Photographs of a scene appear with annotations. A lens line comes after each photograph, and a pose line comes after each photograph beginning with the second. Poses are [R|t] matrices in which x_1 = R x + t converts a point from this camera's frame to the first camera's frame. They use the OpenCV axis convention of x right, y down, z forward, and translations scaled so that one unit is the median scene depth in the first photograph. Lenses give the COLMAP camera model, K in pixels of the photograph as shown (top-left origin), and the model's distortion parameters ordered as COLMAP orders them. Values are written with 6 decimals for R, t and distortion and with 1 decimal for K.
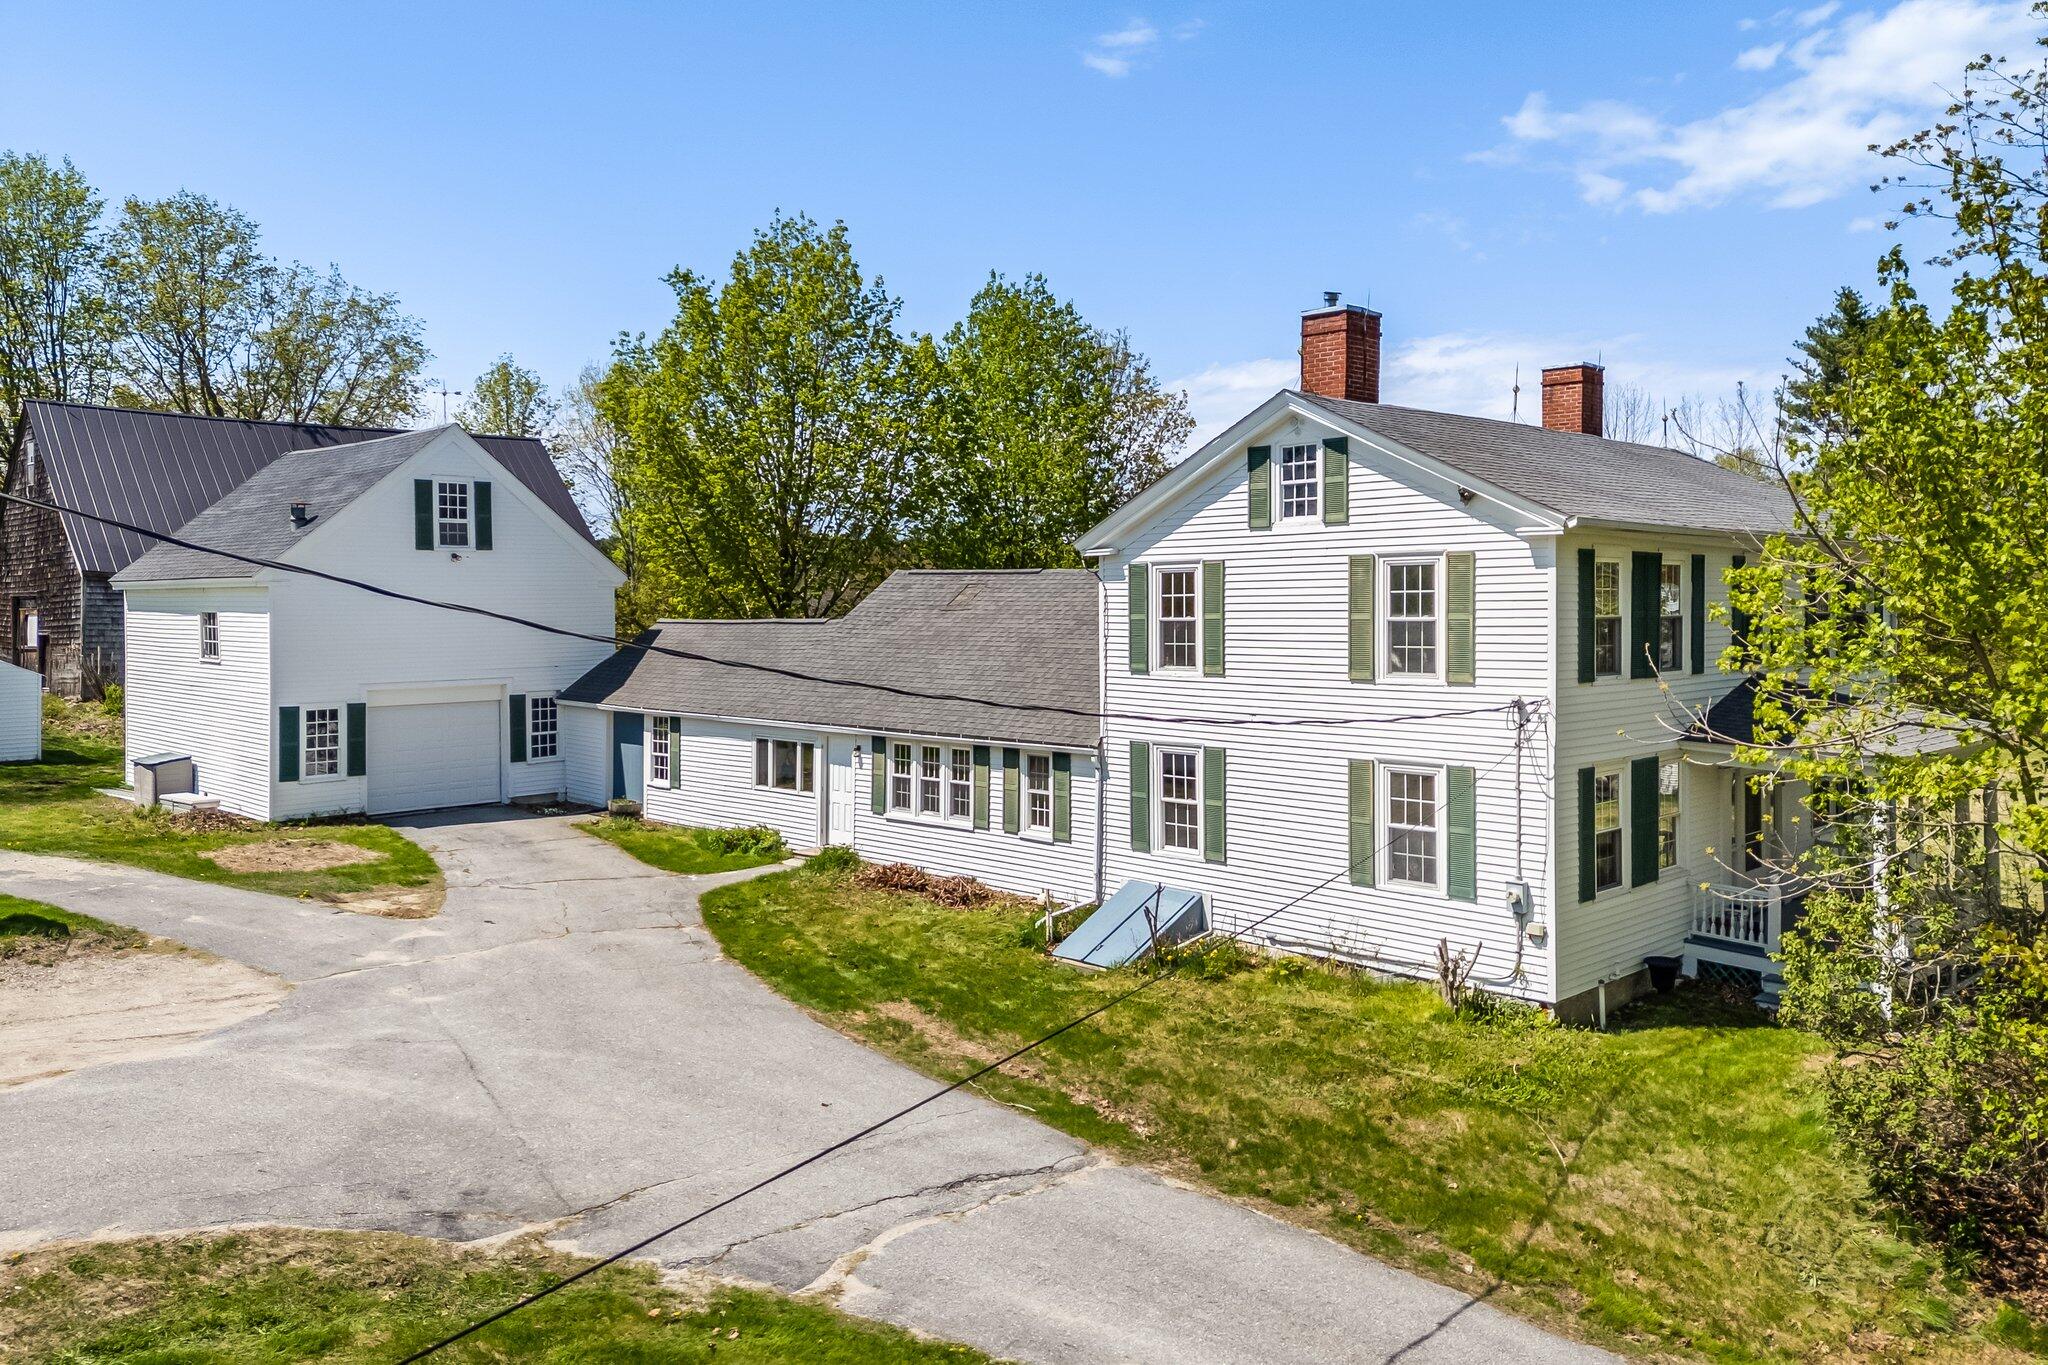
lens RADIAL K [[1510.8, 0, 1033.2], [0, 1510.8, 672.8], [0, 0, 1]] dist [0.070725, -0.069554]
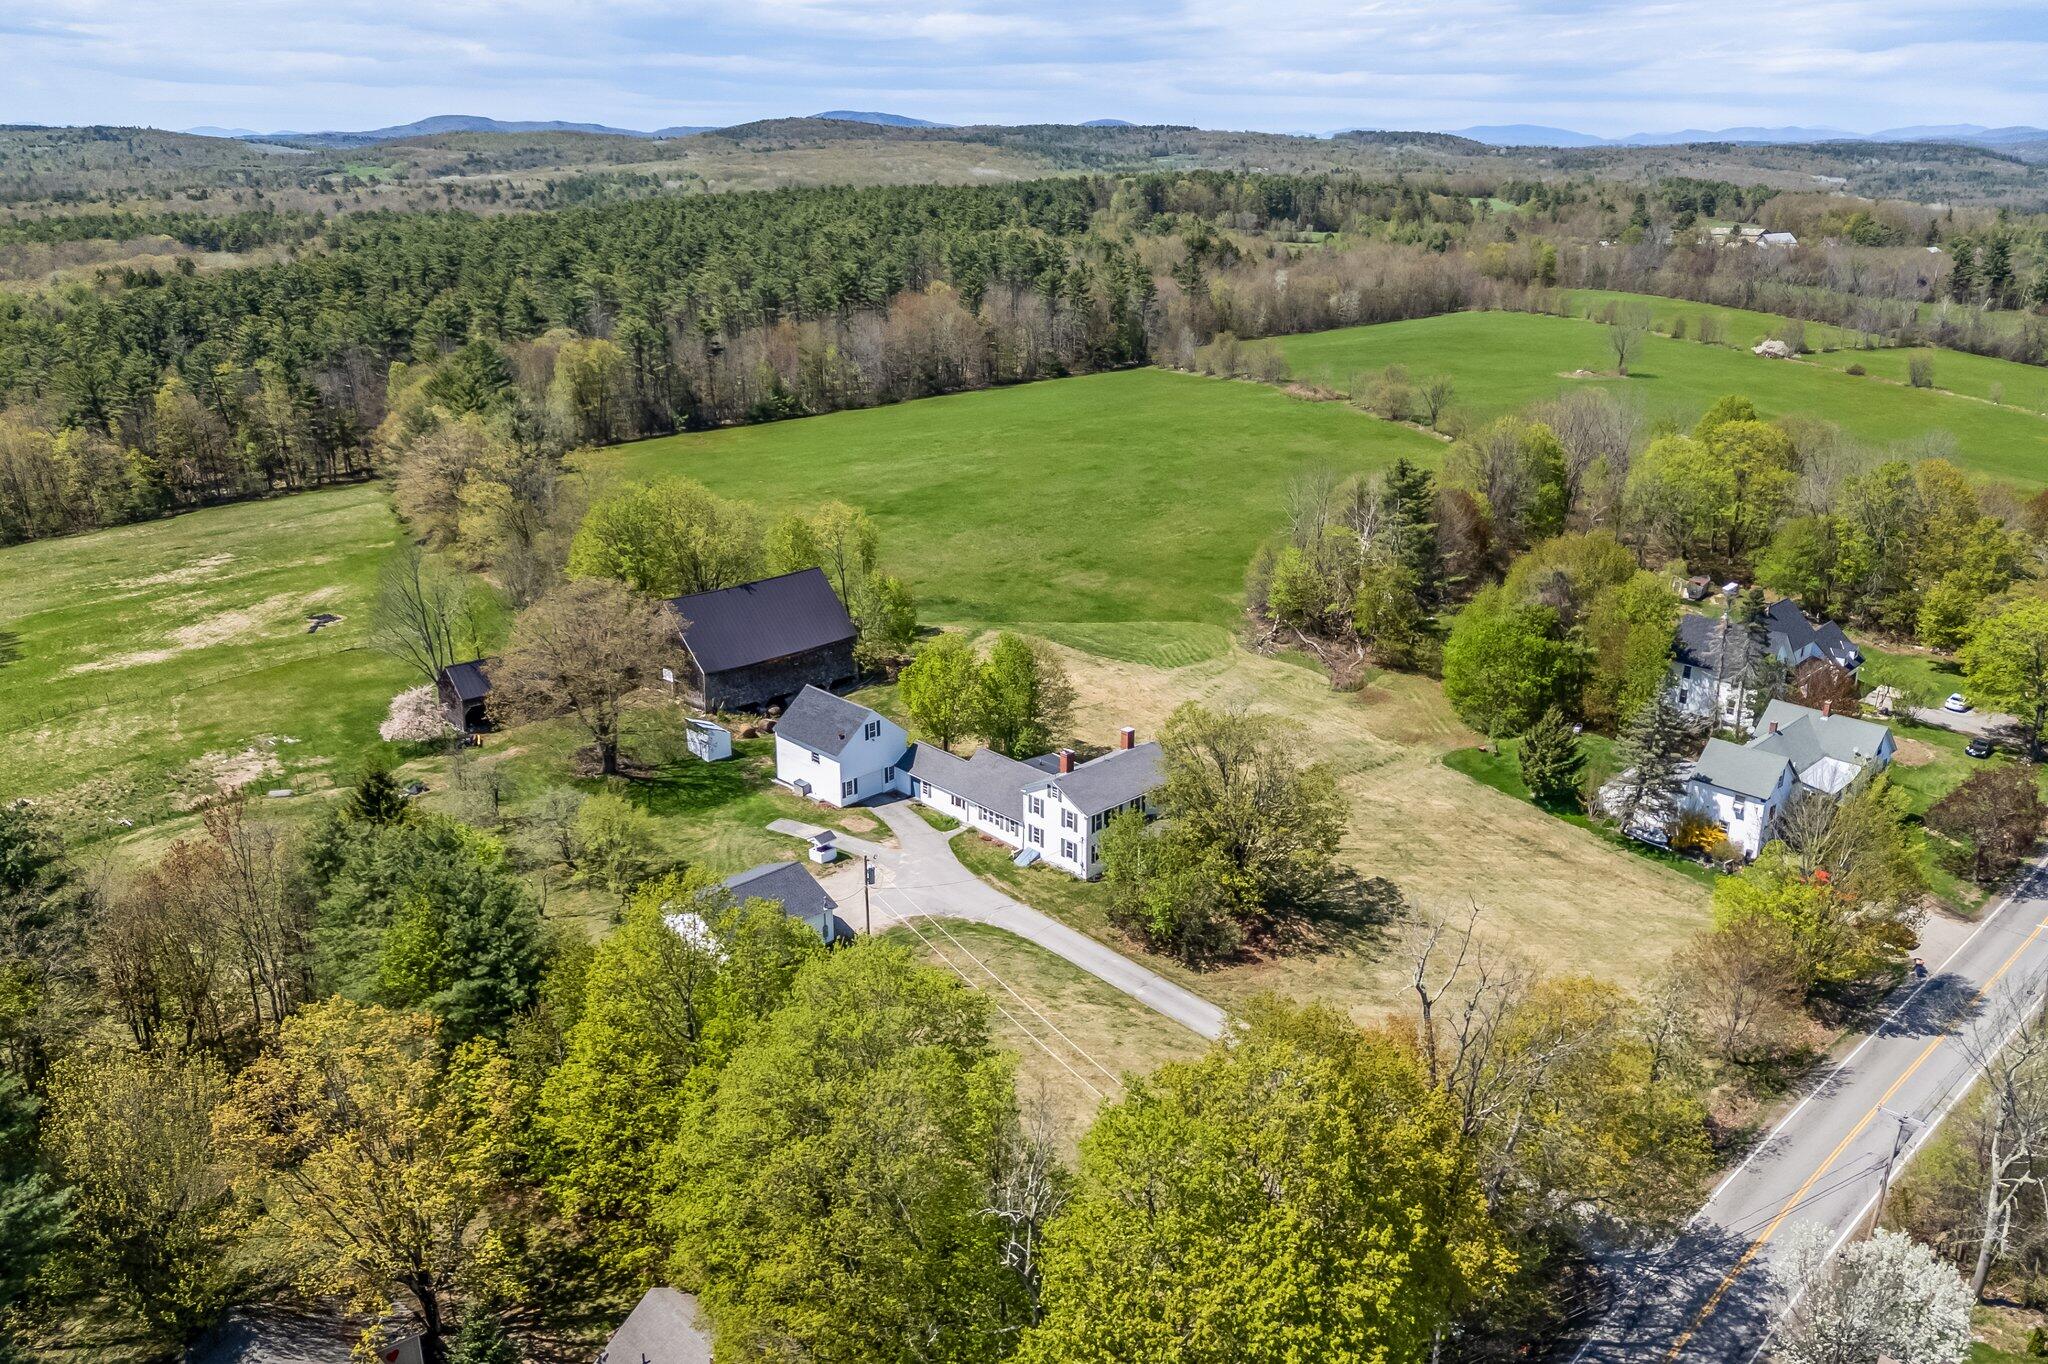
lens RADIAL K [[1510.8, 0, 1034.8], [0, 1510.8, 683.9], [0, 0, 1]] dist [0.070725, -0.069554]
pose [[0.999951, 0.009353, -0.003353, 0.102652], [-0.007926, 0.954363, 0.298544, -2.141171], [0.005992, -0.298502, 0.954390, -4.227818]]
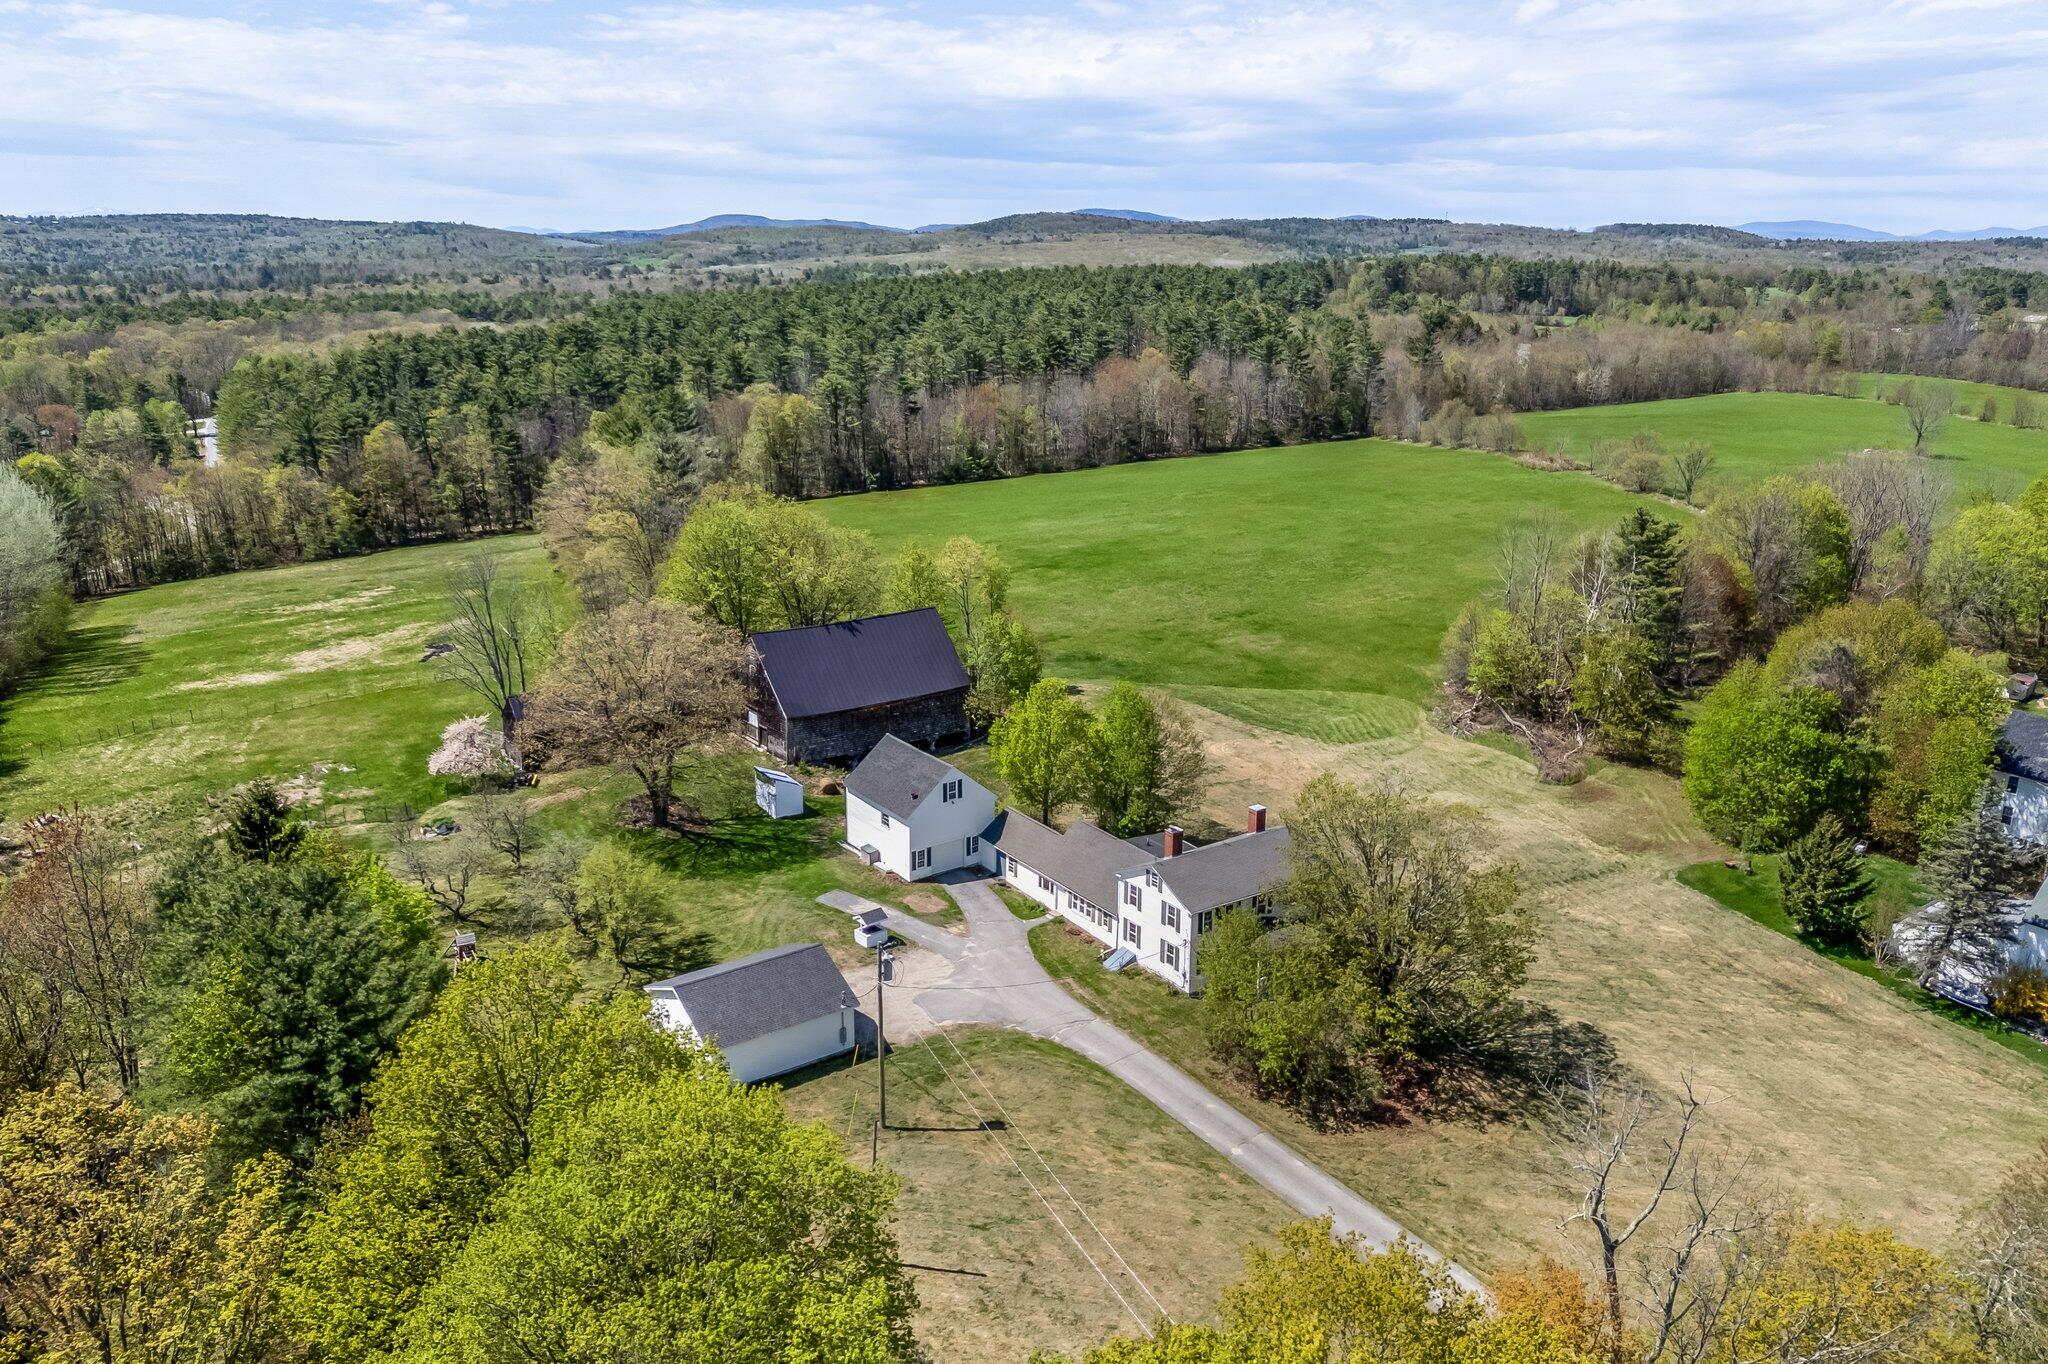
lens RADIAL K [[1510.8, 0, 1031.1], [0, 1510.8, 670.6], [0, 0, 1]] dist [0.070725, -0.069554]
pose [[0.986134, 0.055119, -0.156531, 0.461094], [-0.016902, 0.971685, 0.235676, -1.737327], [0.165089, -0.229763, 0.959143, -3.216149]]
